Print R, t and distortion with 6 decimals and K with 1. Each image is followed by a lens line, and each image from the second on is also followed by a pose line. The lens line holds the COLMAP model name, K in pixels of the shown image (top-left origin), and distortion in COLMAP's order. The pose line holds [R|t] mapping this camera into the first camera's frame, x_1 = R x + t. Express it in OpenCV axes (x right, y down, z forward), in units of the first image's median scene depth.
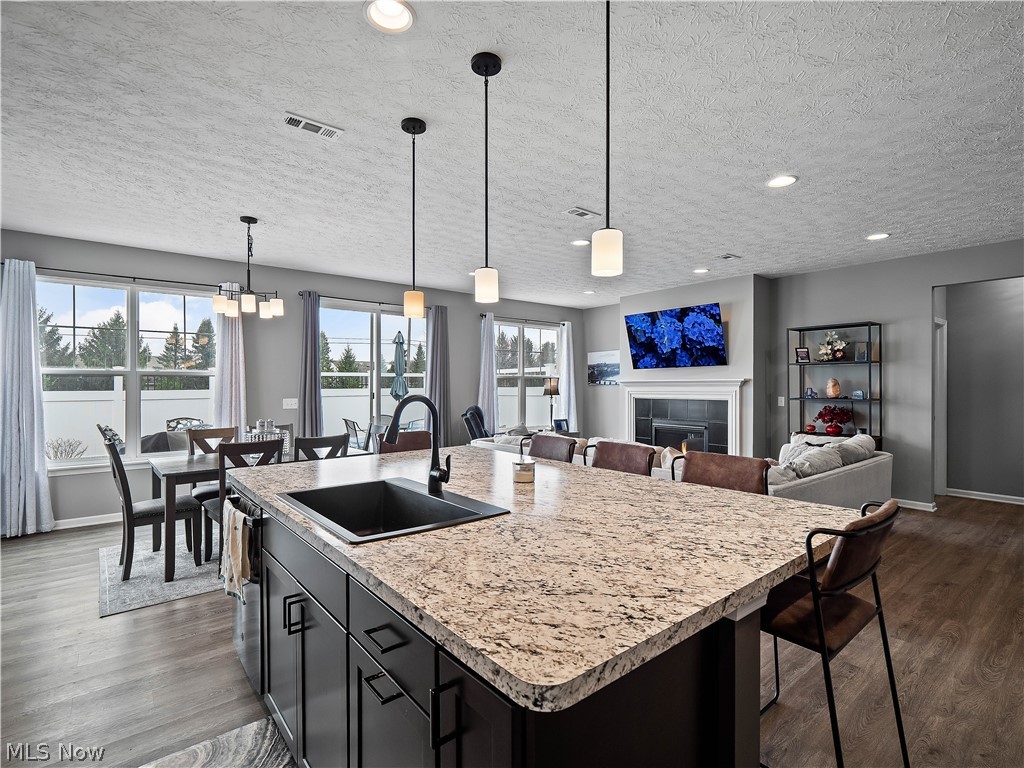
lens RADIAL K [[498.8, 0, 514.1], [0, 498.8, 390.7], [0, 0, 1]] dist [-0.000831, 0.000376]
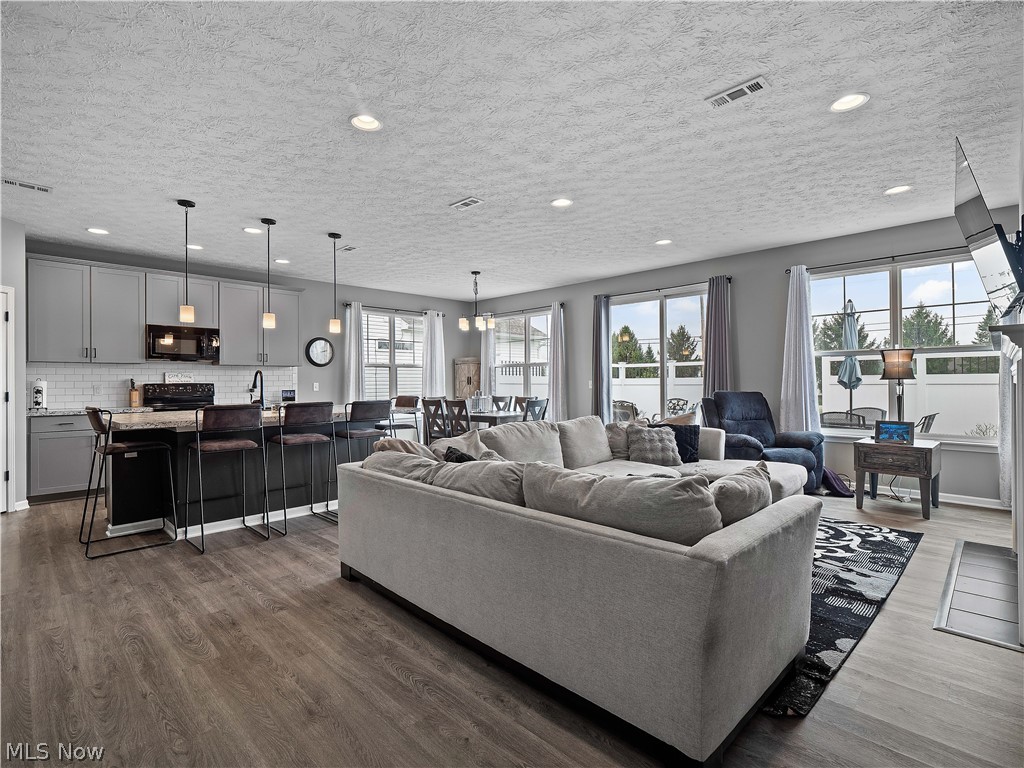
lens RADIAL K [[496.5, 0, 512.8], [0, 496.5, 379.8], [0, 0, 1]] dist [-0.000743, -0.001250]
pose [[0.109674, -0.002032, -0.993966, 0.817777], [-0.005395, 0.999982, -0.002640, 0.018191], [0.993953, 0.005652, 0.109661, 0.664128]]
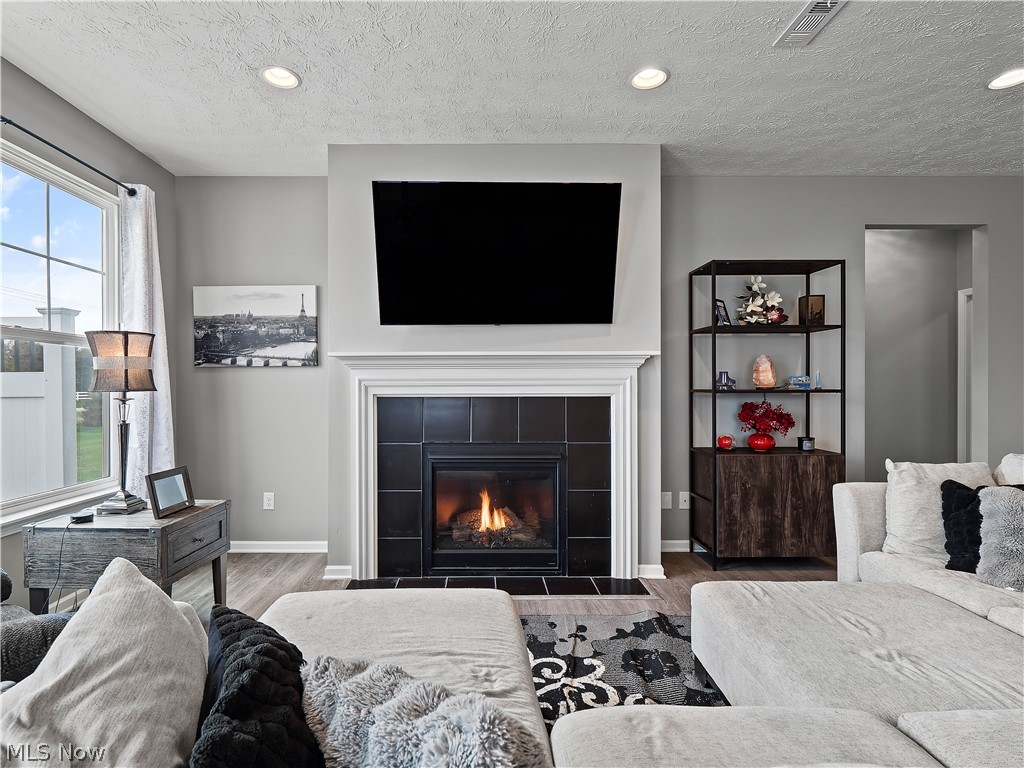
lens RADIAL K [[513.2, 0, 482.0], [0, 513.2, 389.0], [0, 0, 1]] dist [0.002054, -0.000568]
pose [[0.632244, -0.002732, 0.774764, -0.038674], [0.008534, 0.999958, -0.003438, 0.014087], [-0.774722, 0.008786, 0.632241, 0.868426]]
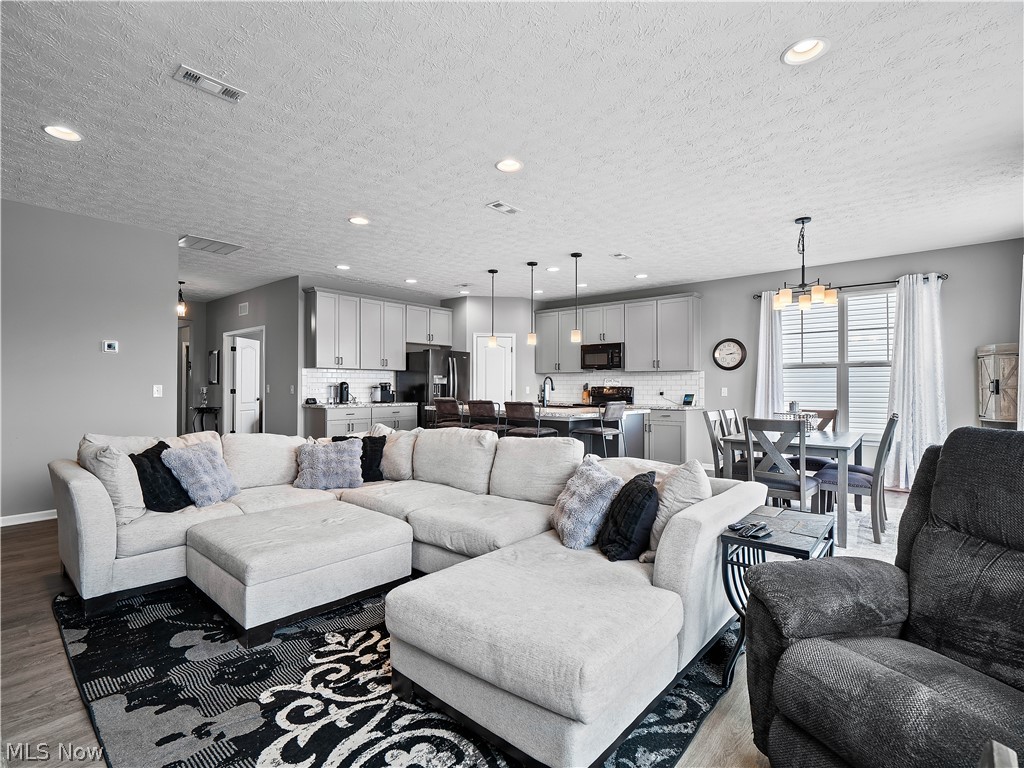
lens RADIAL K [[496.5, 0, 512.8], [0, 496.5, 379.8], [0, 0, 1]] dist [-0.000743, -0.001250]
pose [[-0.983541, -0.005853, -0.180590, 0.210663], [-0.005760, 0.999983, -0.001038, 0.010894], [0.180593, 0.000019, -0.983558, 1.391516]]
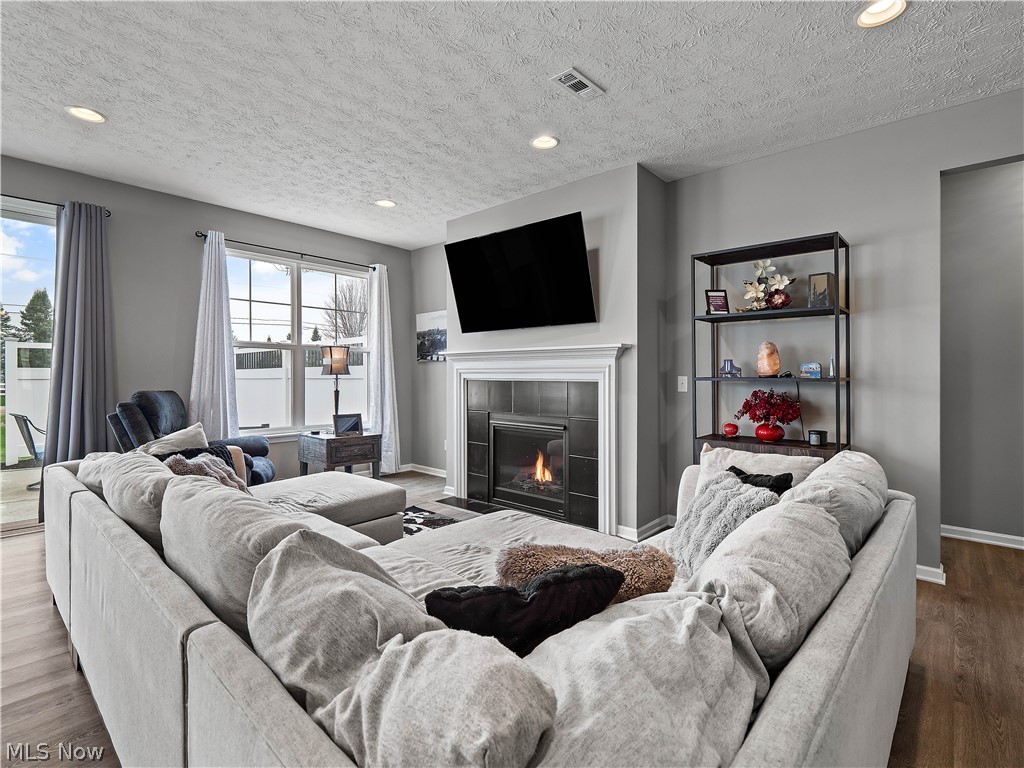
lens RADIAL K [[496.5, 0, 512.8], [0, 496.5, 379.8], [0, 0, 1]] dist [-0.000743, -0.001250]
pose [[0.987274, 0.004673, 0.158959, 0.262541], [-0.004514, 0.999989, -0.001366, 0.020186], [-0.158964, 0.000632, 0.987284, 0.485792]]
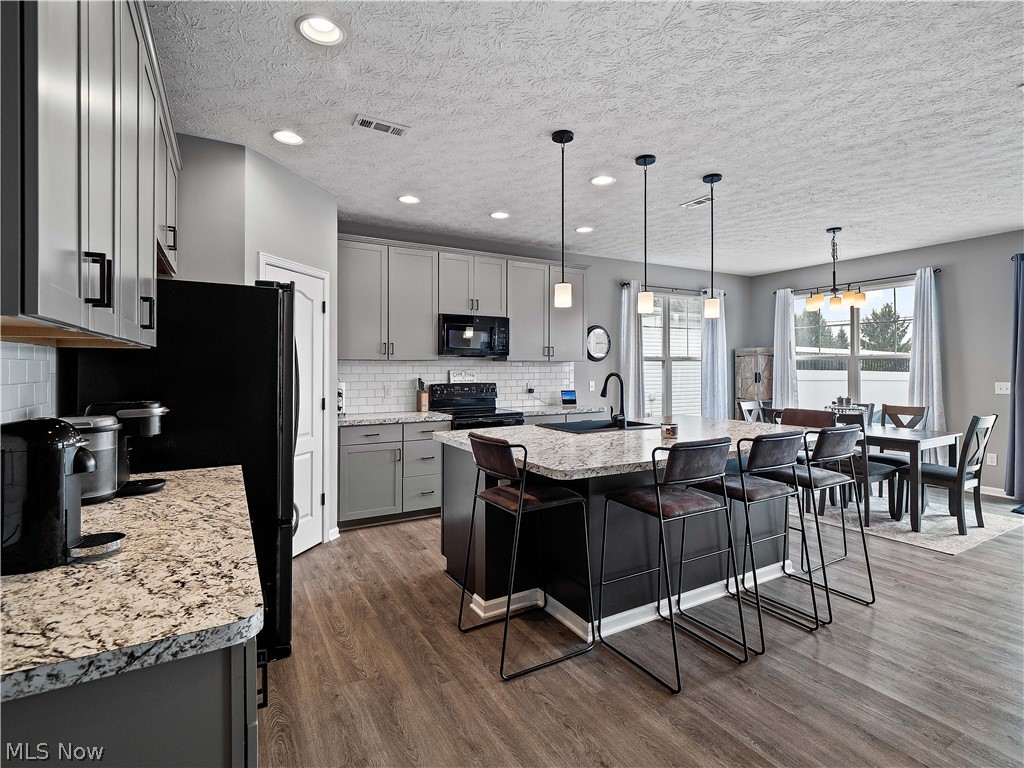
lens RADIAL K [[502.5, 0, 510.6], [0, 502.5, 365.7], [0, 0, 1]] dist [0.000449, -0.001661]
pose [[-0.167740, -0.003045, -0.985827, 0.559476], [-0.008787, 0.999960, -0.001593, -0.004120], [0.985792, 0.008395, -0.167760, 0.306768]]
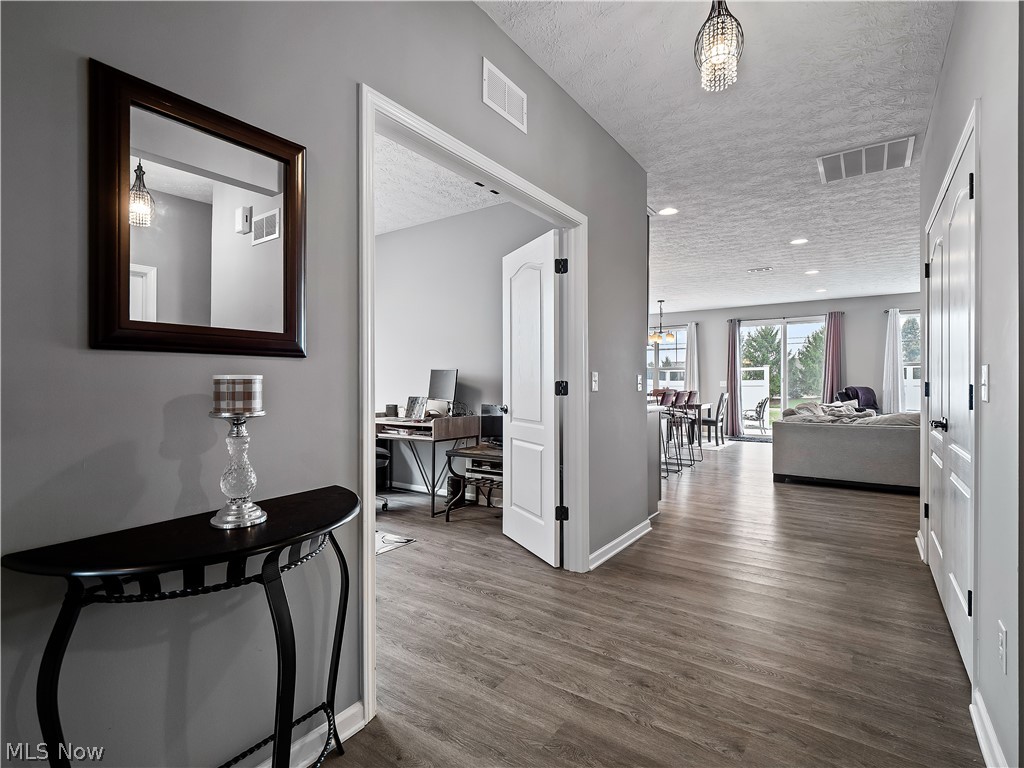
lens RADIAL K [[496.5, 0, 512.8], [0, 496.5, 379.8], [0, 0, 1]] dist [-0.000743, -0.001250]
pose [[0.268363, -0.008004, -0.963285, 1.065809], [-0.012374, 0.999854, -0.011755, 0.042827], [0.963238, 0.015074, 0.268225, -0.200706]]
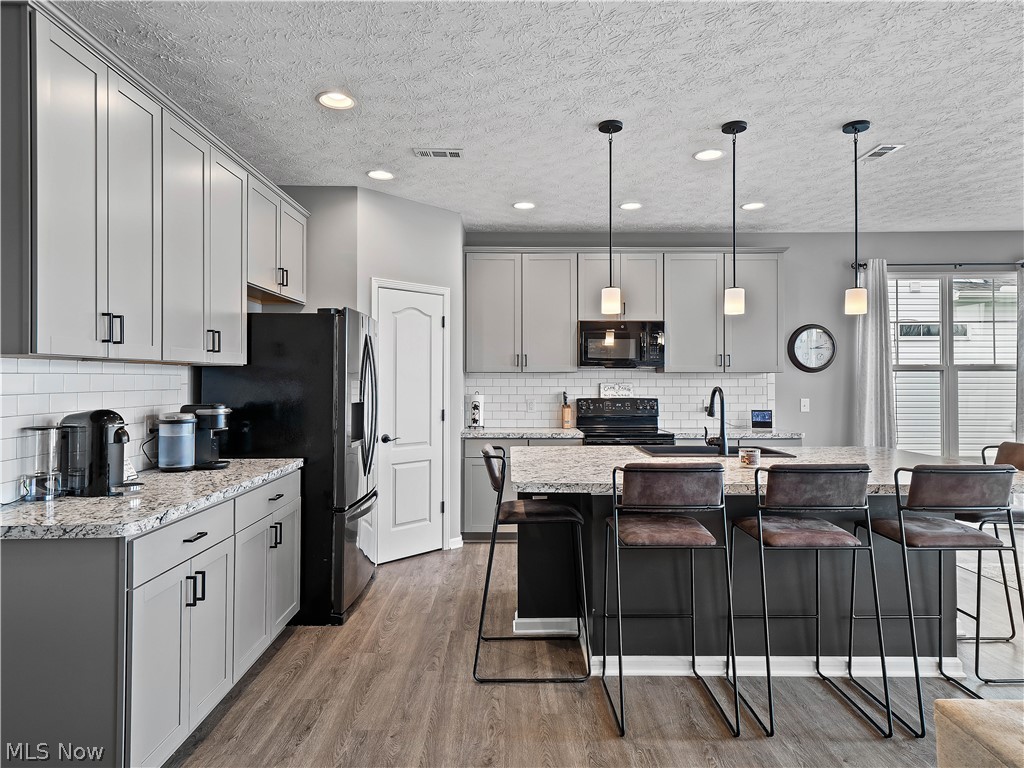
lens RADIAL K [[623.2, 0, 514.2], [0, 623.2, 371.9], [0, 0, 1]] dist [0.018877, -0.001097]
pose [[-0.627110, -0.009873, -0.778868, 0.551959], [-0.007839, 0.999949, -0.006364, -0.006893], [0.778891, 0.002115, -0.627156, 0.562829]]
